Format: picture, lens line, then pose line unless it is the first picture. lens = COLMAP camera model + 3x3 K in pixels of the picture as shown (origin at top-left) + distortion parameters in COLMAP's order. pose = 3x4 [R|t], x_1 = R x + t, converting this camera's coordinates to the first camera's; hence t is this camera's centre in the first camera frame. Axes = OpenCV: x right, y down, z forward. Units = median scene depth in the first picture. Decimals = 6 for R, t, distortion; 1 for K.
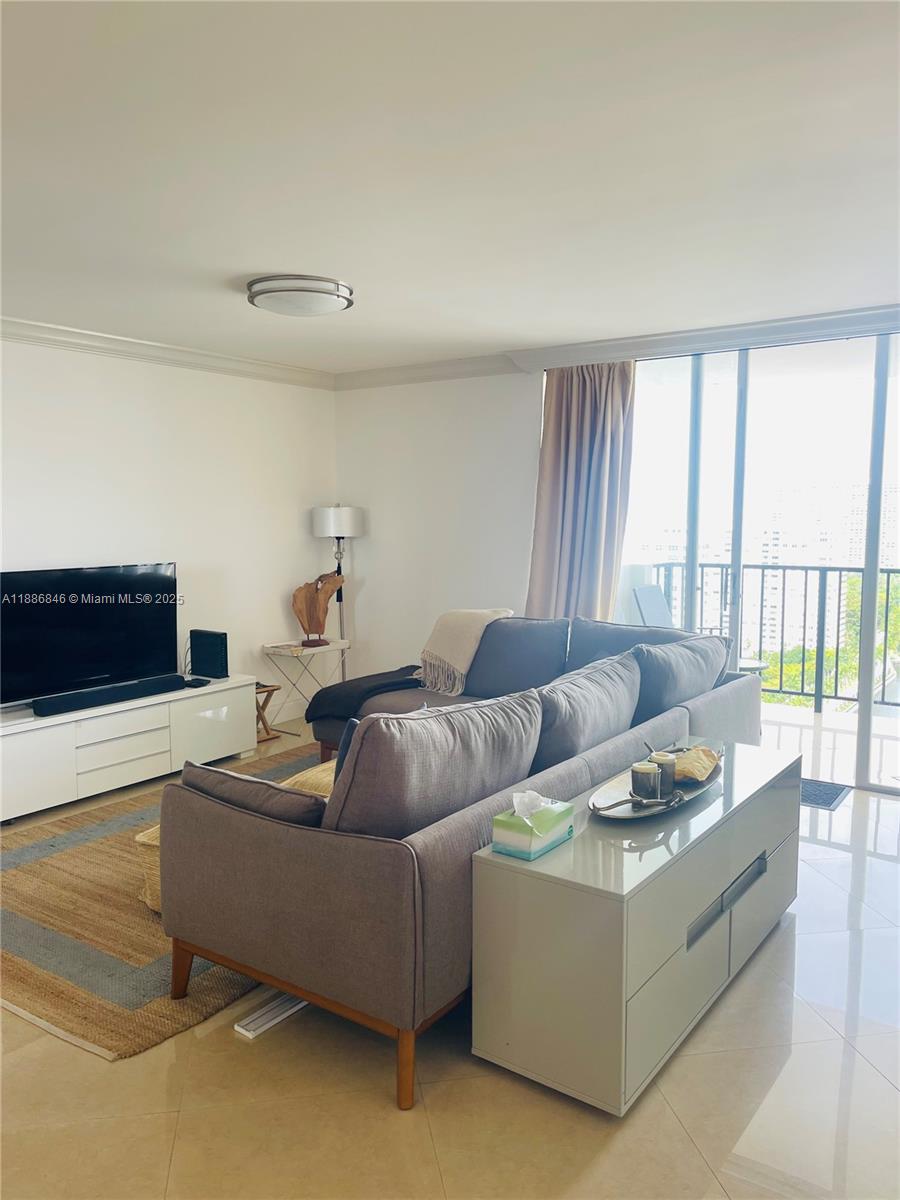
lens RADIAL K [[900.5, 0, 440.0], [0, 900.5, 591.8], [0, 0, 1]] dist [0.081705, -0.111531]
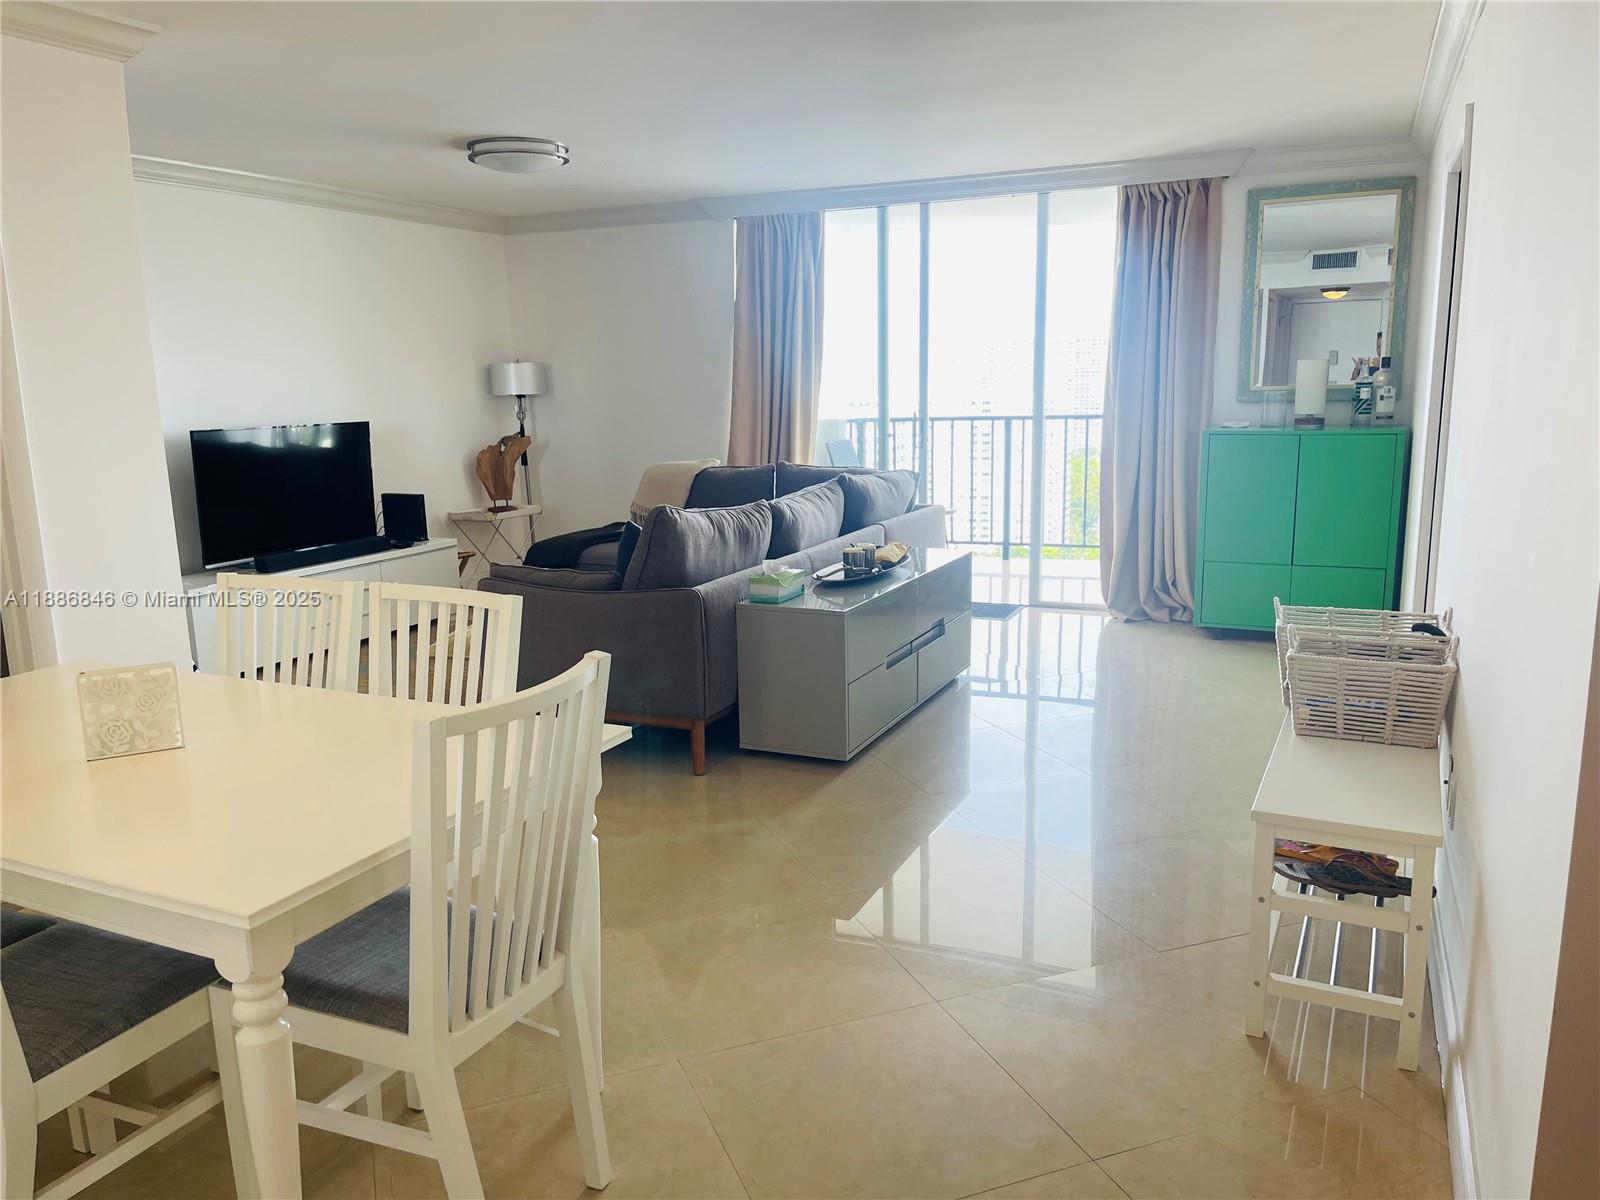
lens RADIAL K [[1201.5, 0, 800.0], [0, 1201.5, 600.0], [0, 0, 1]] dist [0.081716, -0.114718]
pose [[0.979339, -0.055530, 0.194450, -0.107312], [0.037453, 0.994730, 0.095439, 0.053396], [-0.198725, -0.086185, 0.976258, -0.386779]]
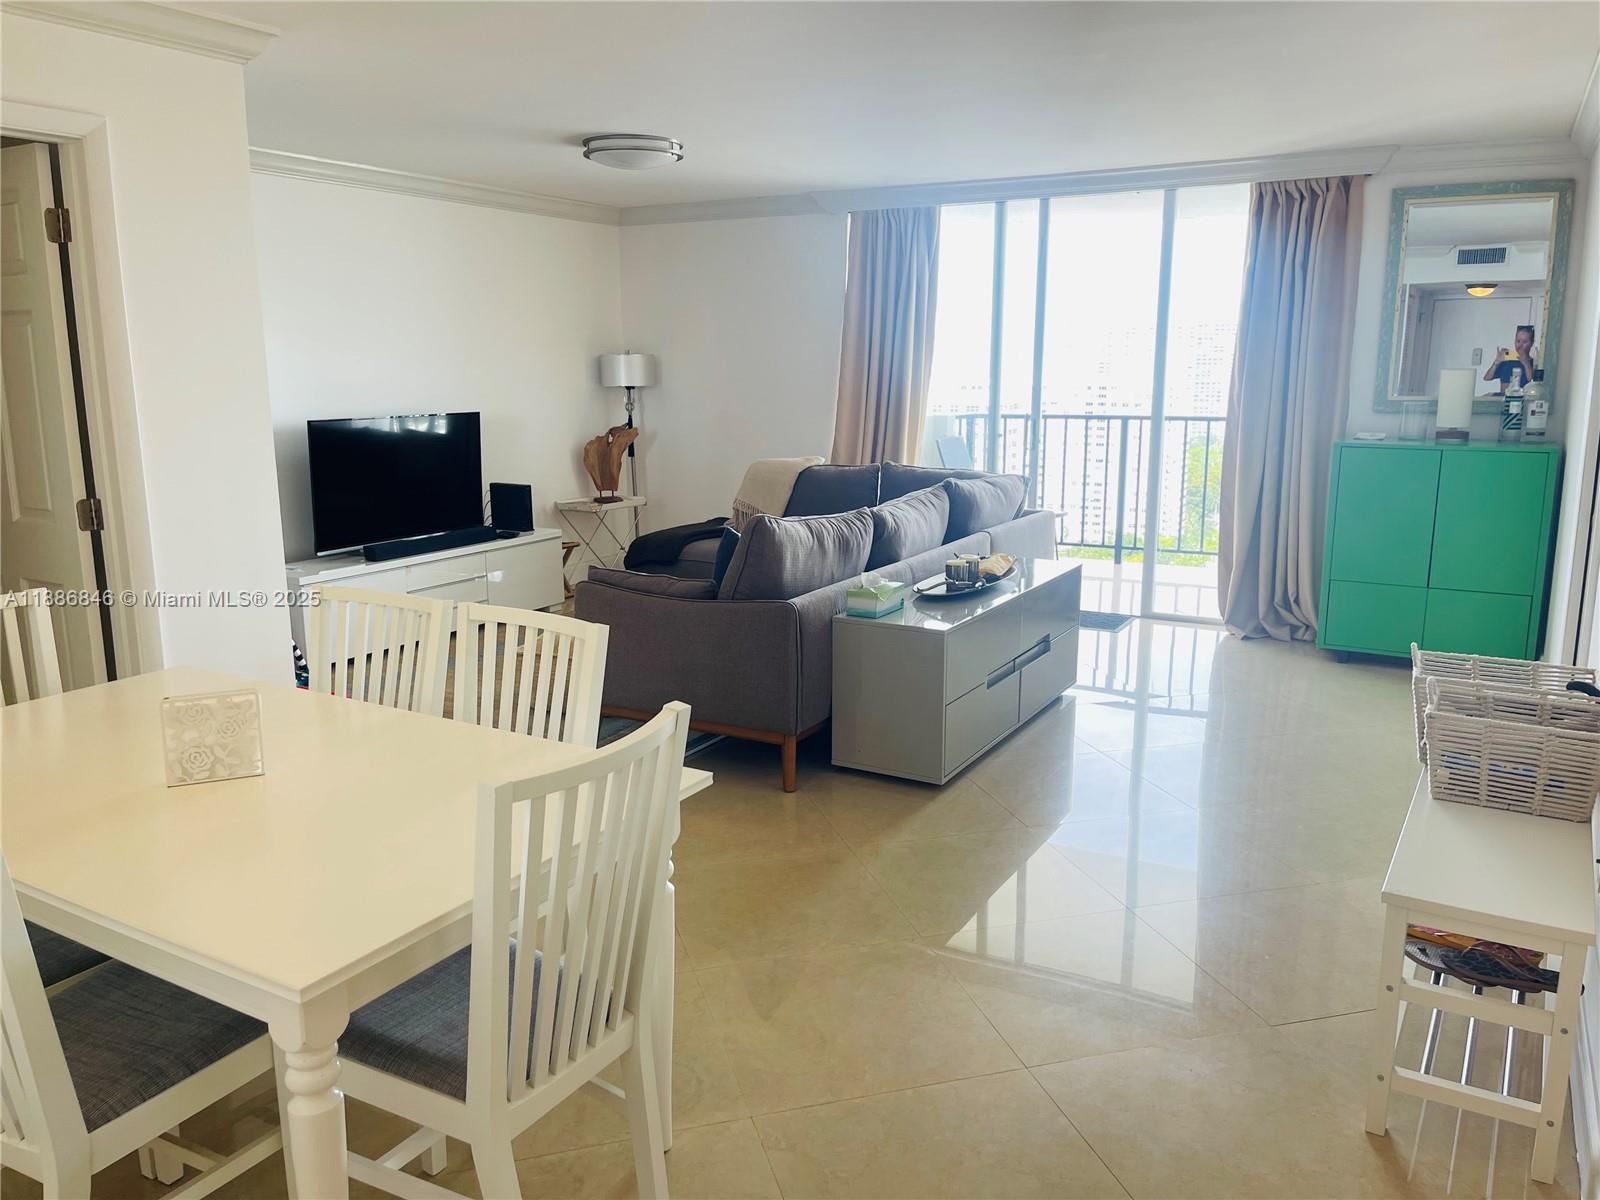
lens RADIAL K [[1200.7, 0, 802.4], [0, 1200.7, 583.4], [0, 0, 1]] dist [0.081705, -0.111531]
pose [[0.993630, -0.022240, 0.110474, -0.098001], [0.011683, 0.995379, 0.095306, 0.032766], [-0.112083, -0.093408, 0.989299, -0.362048]]
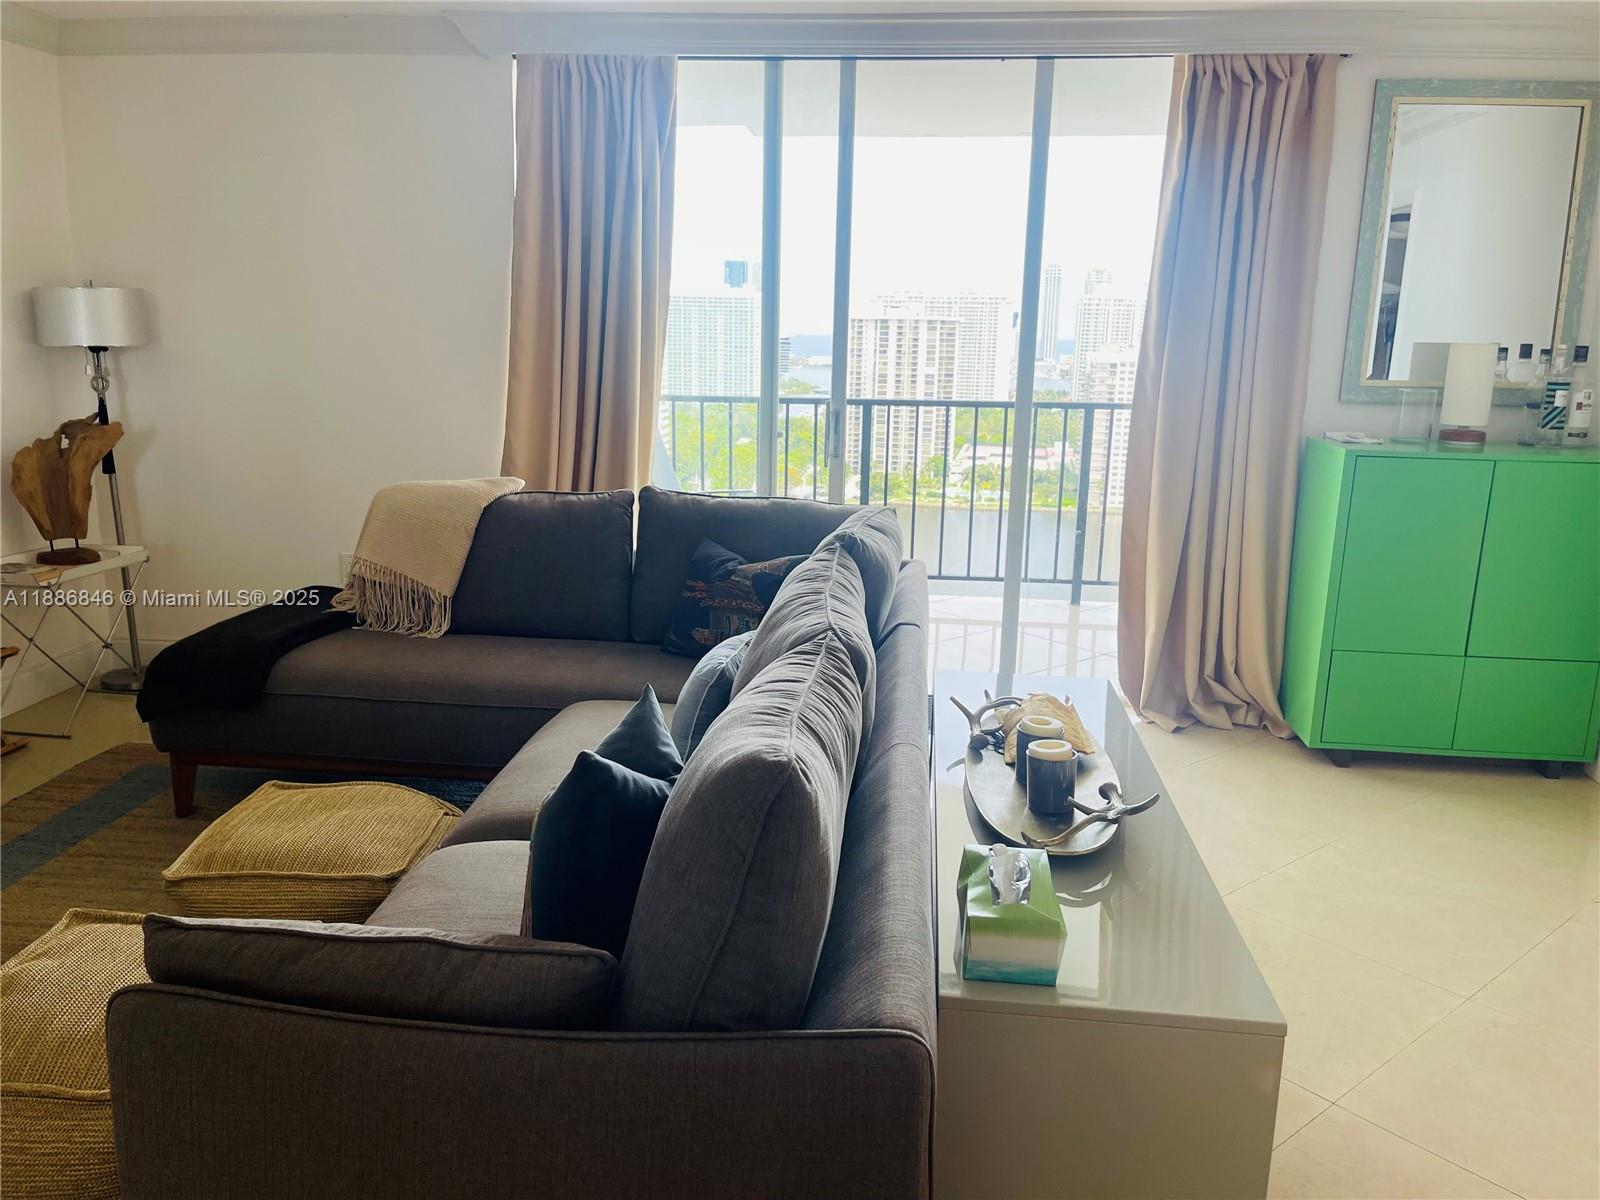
lens RADIAL K [[1204.0, 0, 802.0], [0, 1204.0, 585.7], [0, 0, 1]] dist [0.083697, -0.117113]
pose [[0.862153, -0.087434, 0.499047, -0.161035], [0.025141, 0.991166, 0.130222, -0.008478], [-0.506024, -0.099724, 0.856735, 0.237271]]
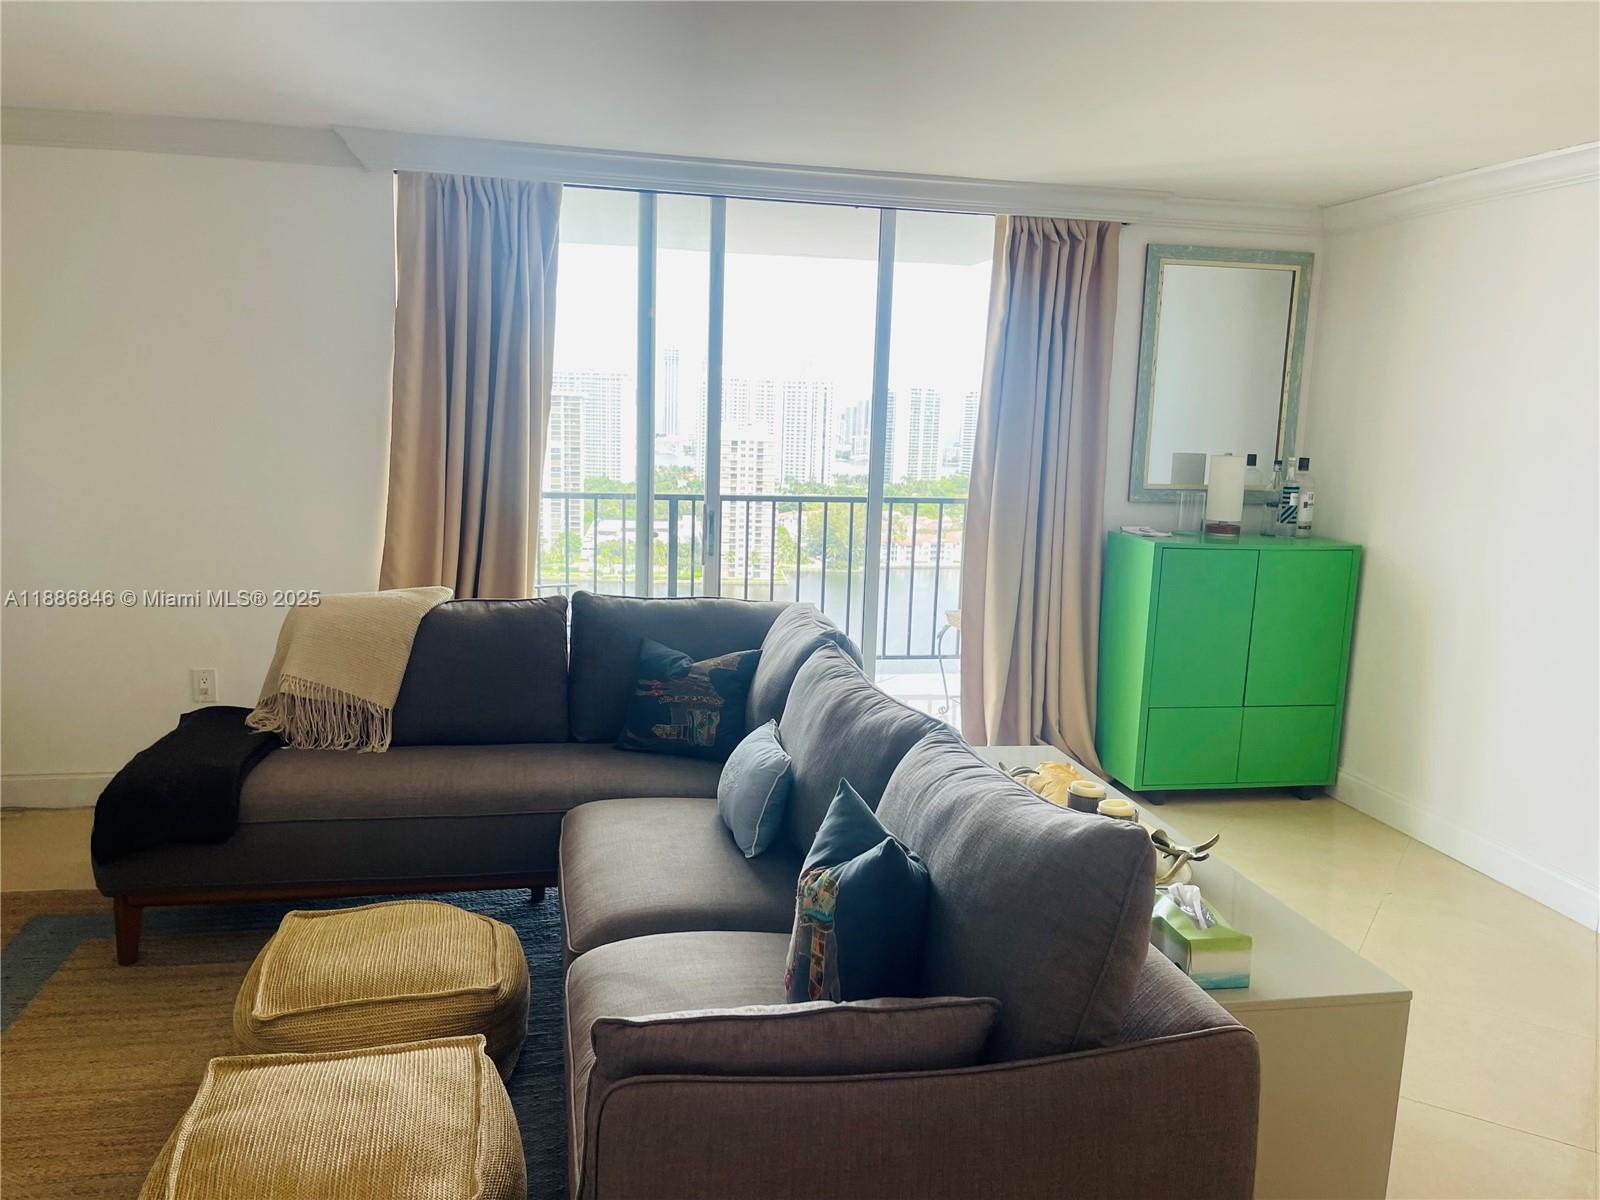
lens RADIAL K [[1201.5, 0, 800.0], [0, 1201.5, 600.0], [0, 0, 1]] dist [0.081716, -0.114718]
pose [[0.670760, -0.090421, 0.736142, -0.351732], [0.034499, 0.995270, 0.090815, -0.035979], [-0.740871, -0.035519, 0.670707, 0.306298]]
